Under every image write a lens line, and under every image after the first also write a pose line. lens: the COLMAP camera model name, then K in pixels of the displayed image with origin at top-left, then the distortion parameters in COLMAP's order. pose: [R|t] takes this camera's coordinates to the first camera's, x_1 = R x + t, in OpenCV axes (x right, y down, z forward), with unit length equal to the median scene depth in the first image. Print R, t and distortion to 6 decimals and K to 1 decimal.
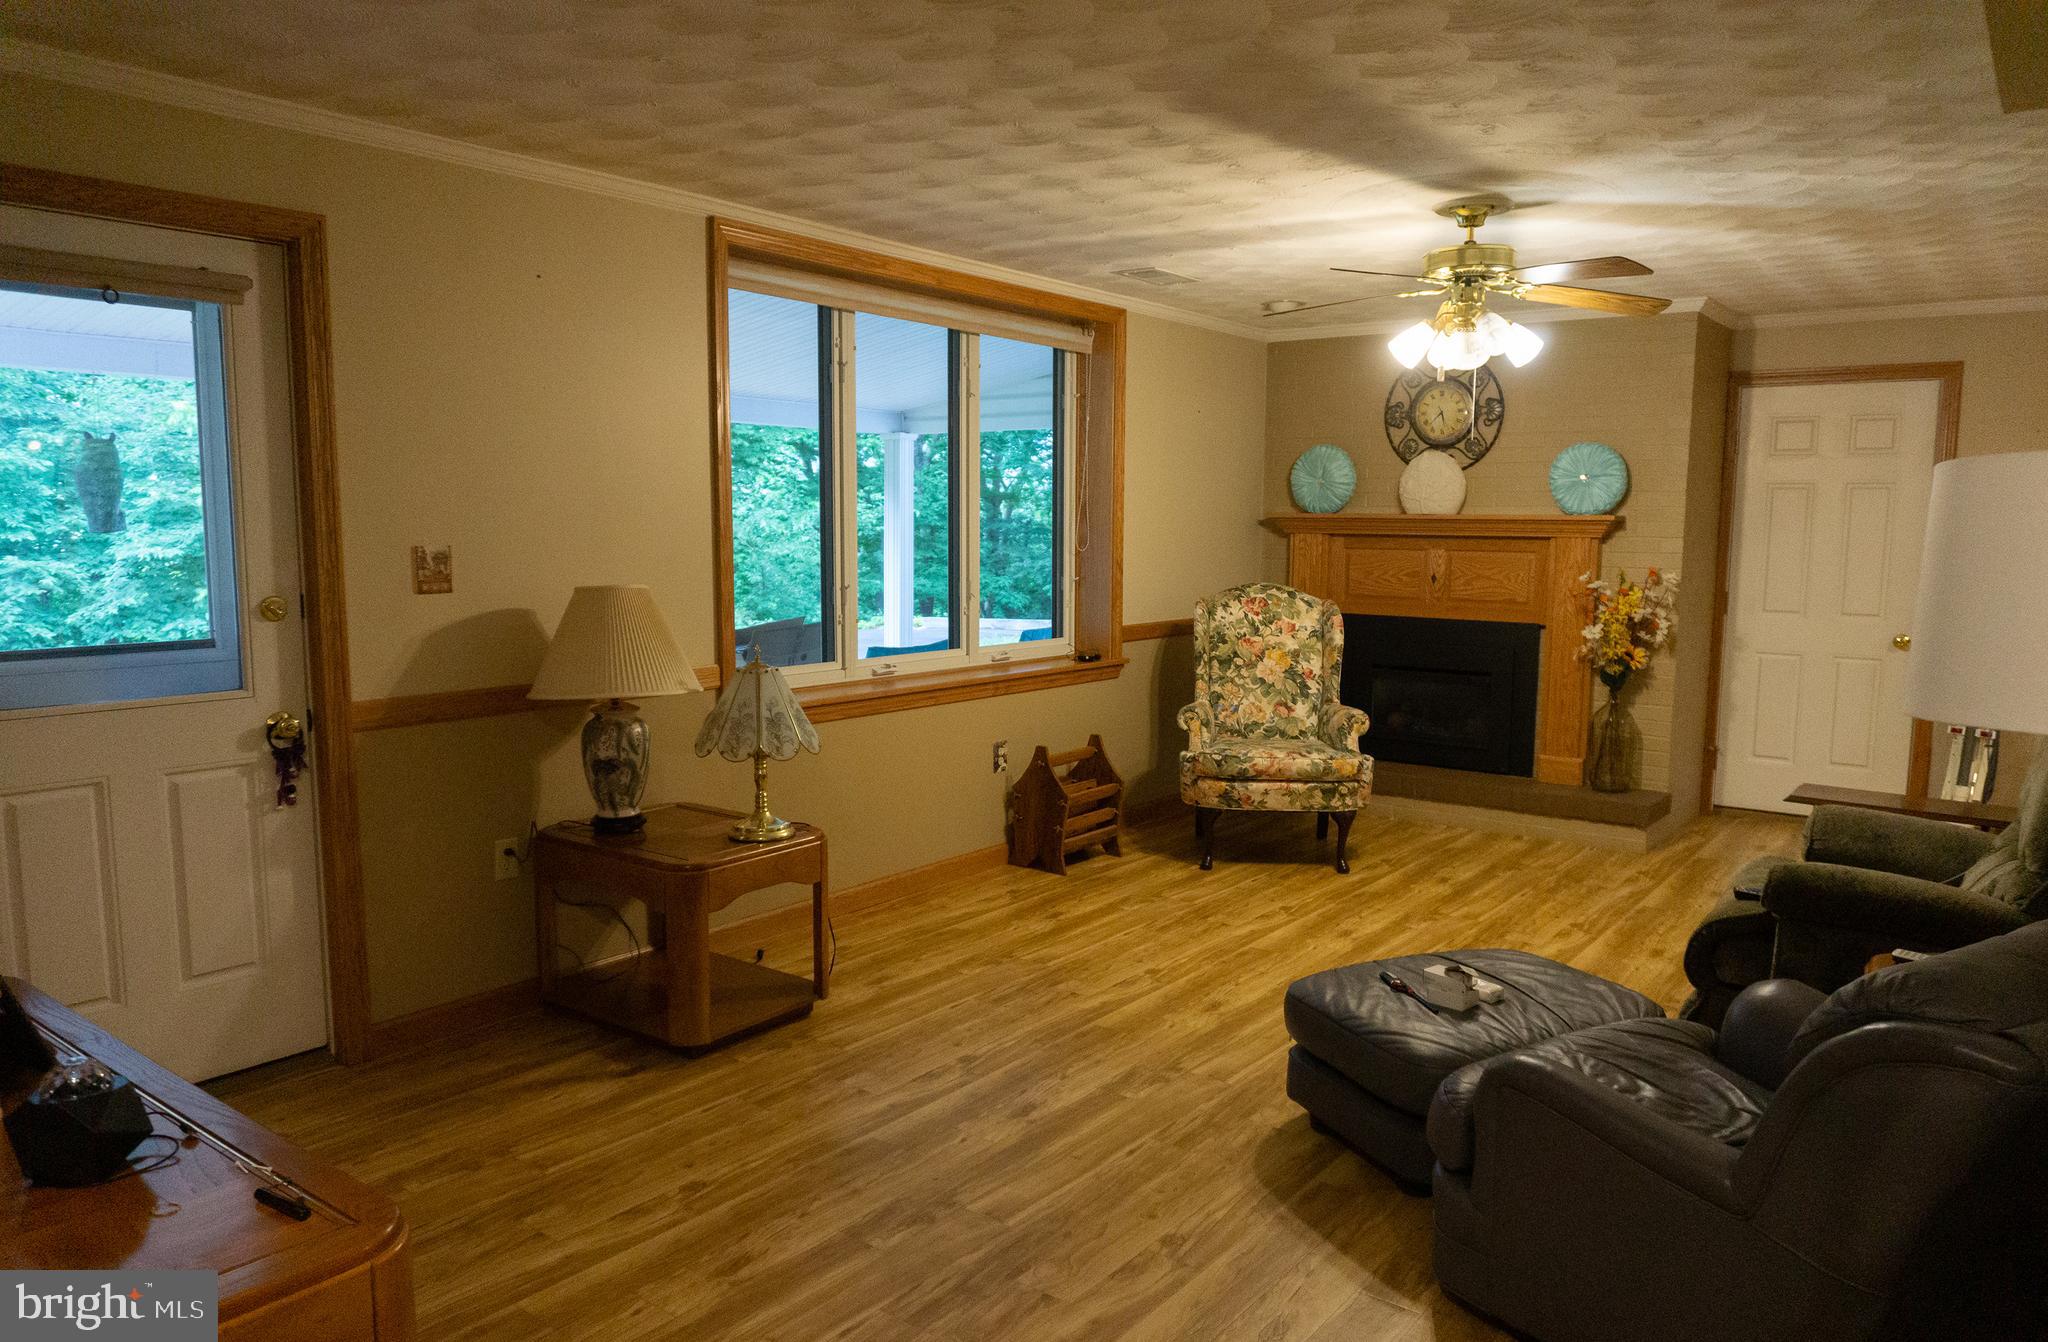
lens RADIAL K [[1370.2, 0, 1112.7], [0, 1370.2, 671.8], [0, 0, 1]] dist [0.041409, 0.000408]
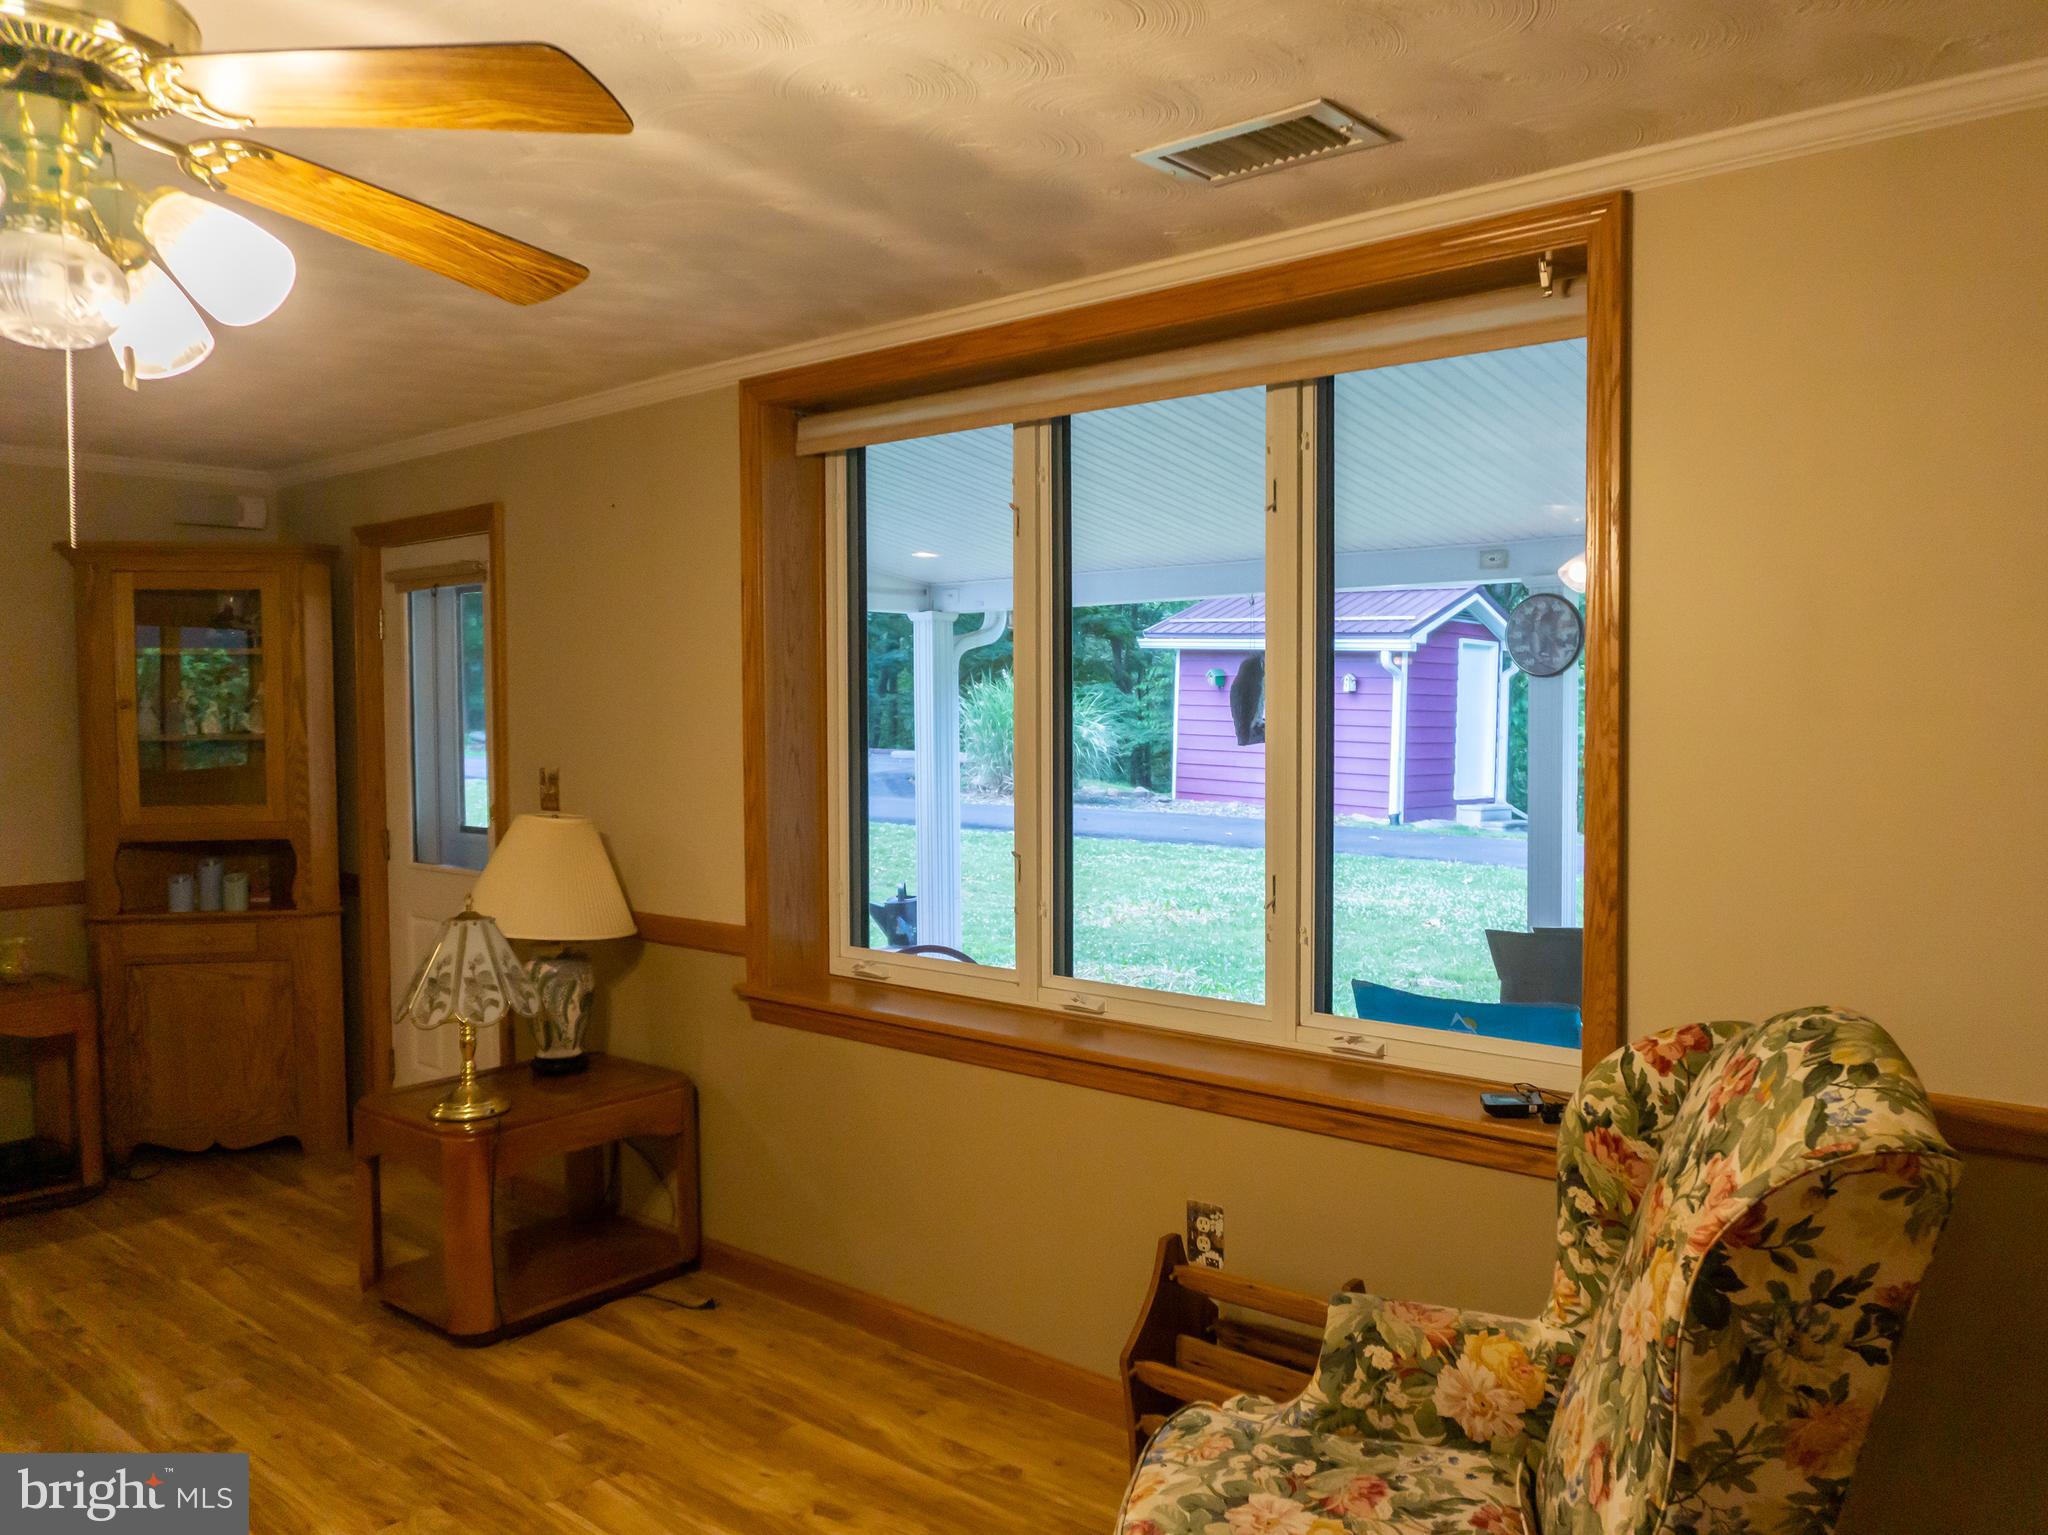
lens RADIAL K [[1546.2, 0, 1149.6], [0, 1546.2, 769.0], [0, 0, 1]] dist [-0.016646, -0.009208]
pose [[-0.052699, 0.028980, -0.998190, 0.423037], [-0.112842, 0.993004, 0.034787, -0.109683], [0.992214, 0.114471, -0.049060, 0.897586]]
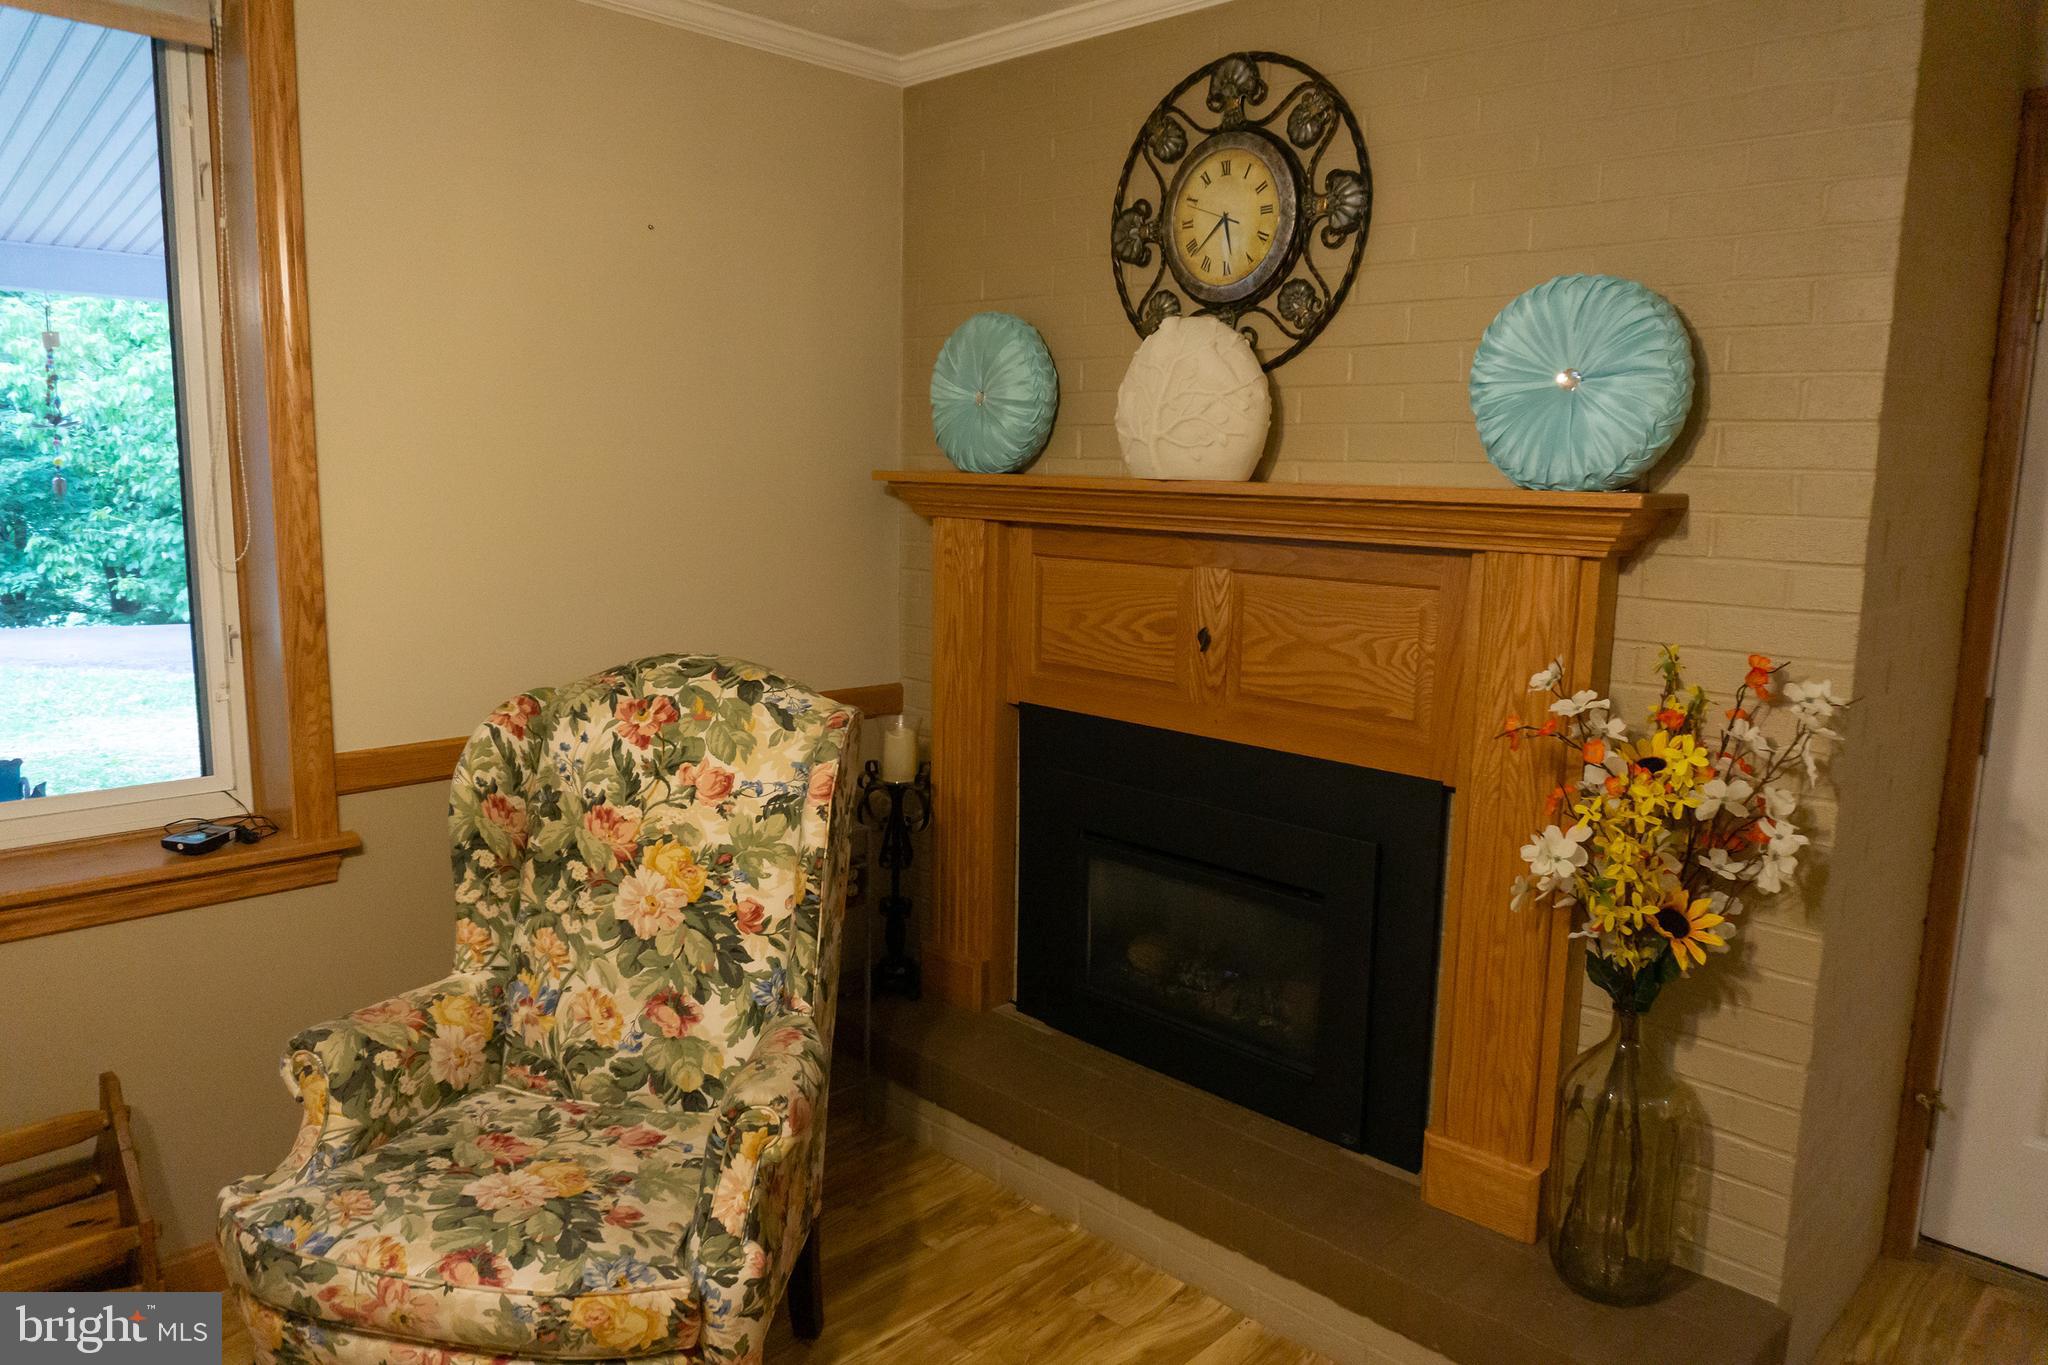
lens RADIAL K [[1408.8, 0, 1024.0], [0, 1408.8, 682.5], [0, 0, 1]] dist [-0.005877, -0.001831]
pose [[0.986696, 0.032721, -0.159251, 0.268721], [-0.026312, 0.998763, 0.042189, -0.077482], [0.160435, -0.037437, 0.986336, 0.634757]]
